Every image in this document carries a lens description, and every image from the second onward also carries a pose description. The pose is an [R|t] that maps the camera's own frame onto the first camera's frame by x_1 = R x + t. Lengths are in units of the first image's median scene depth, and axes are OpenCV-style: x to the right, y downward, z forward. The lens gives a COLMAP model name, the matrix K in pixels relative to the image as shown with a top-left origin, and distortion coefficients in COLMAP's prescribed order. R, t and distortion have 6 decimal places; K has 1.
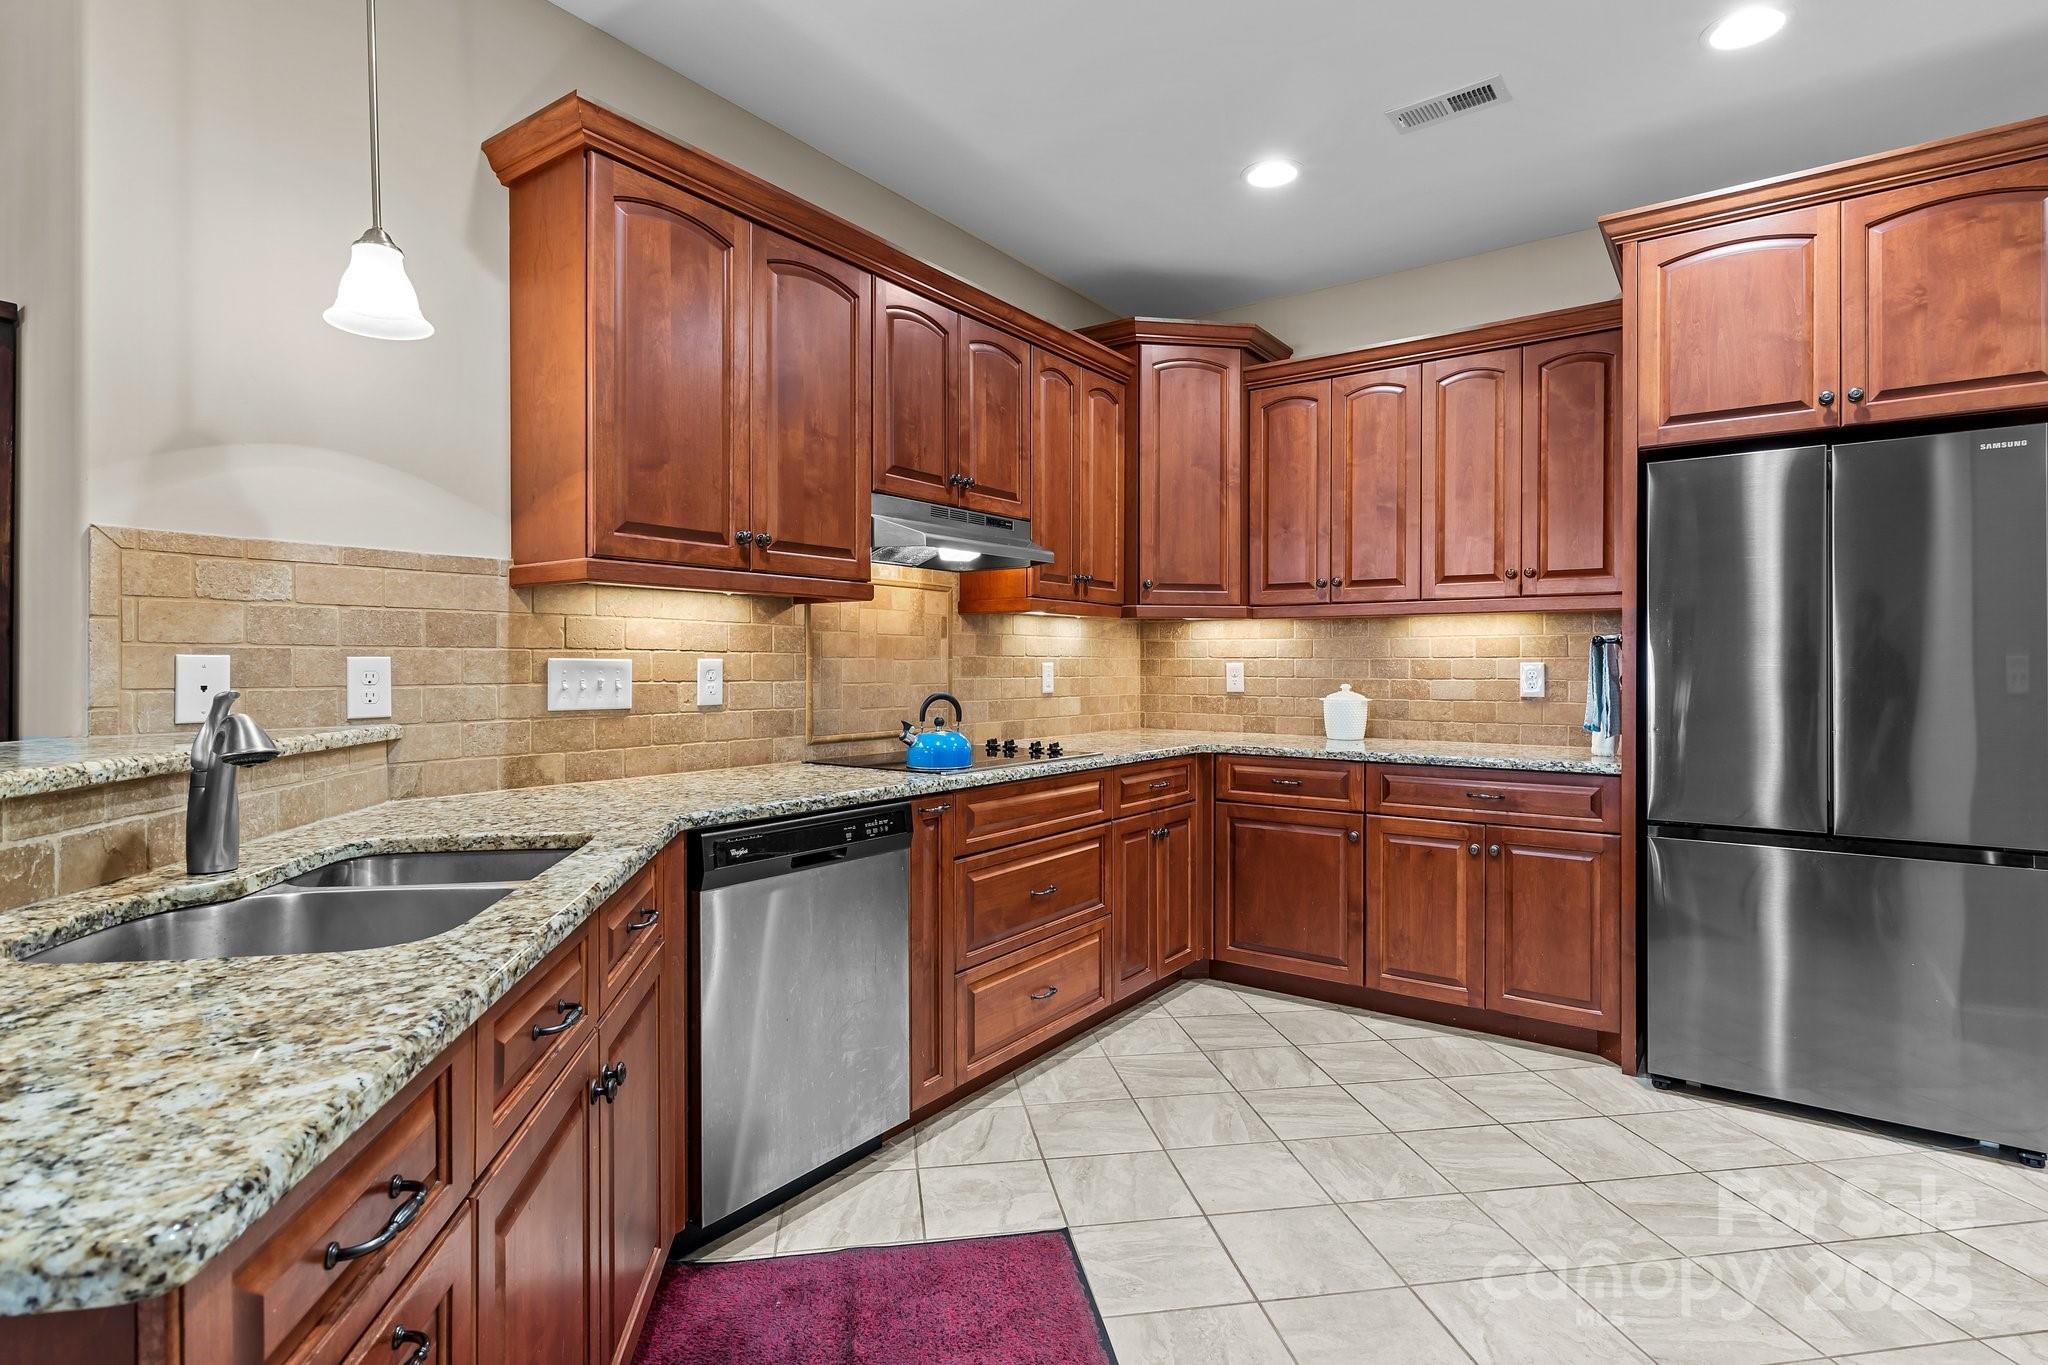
lens RADIAL K [[1014.3, 0, 1027.6], [0, 1014.3, 664.8], [0, 0, 1]] dist [0.002063, 0.000975]
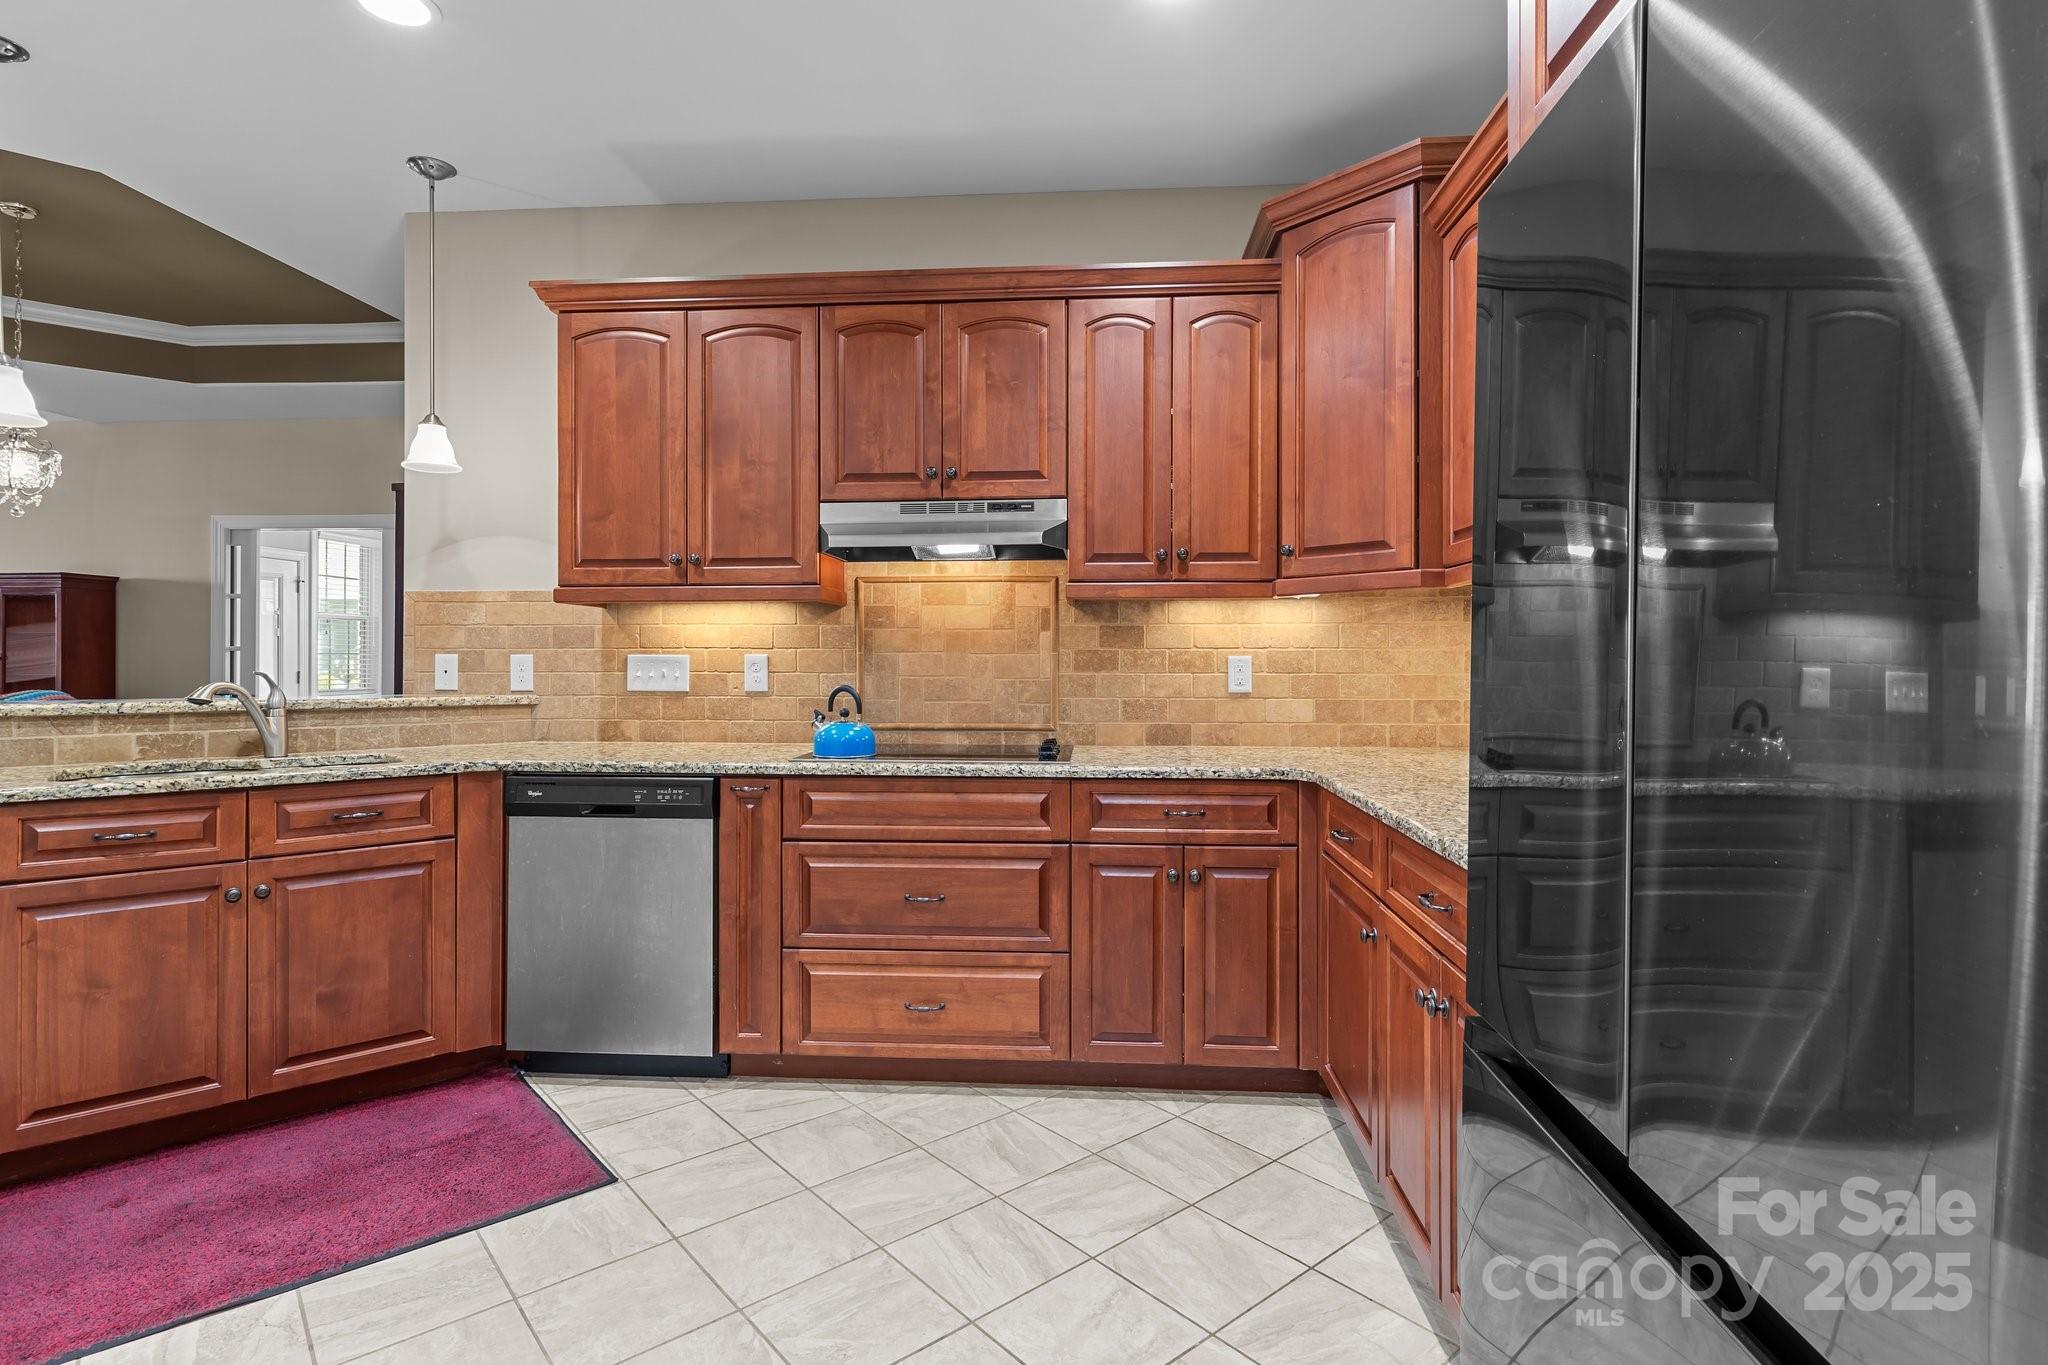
lens RADIAL K [[1014.3, 0, 1029.9], [0, 1014.3, 657.4], [0, 0, 1]] dist [0.002063, 0.000975]
pose [[0.524117, -0.003923, -0.851637, 0.943729], [0.000896, 0.999991, -0.004055, 0.003464], [0.851646, 0.001362, 0.524116, 0.638866]]
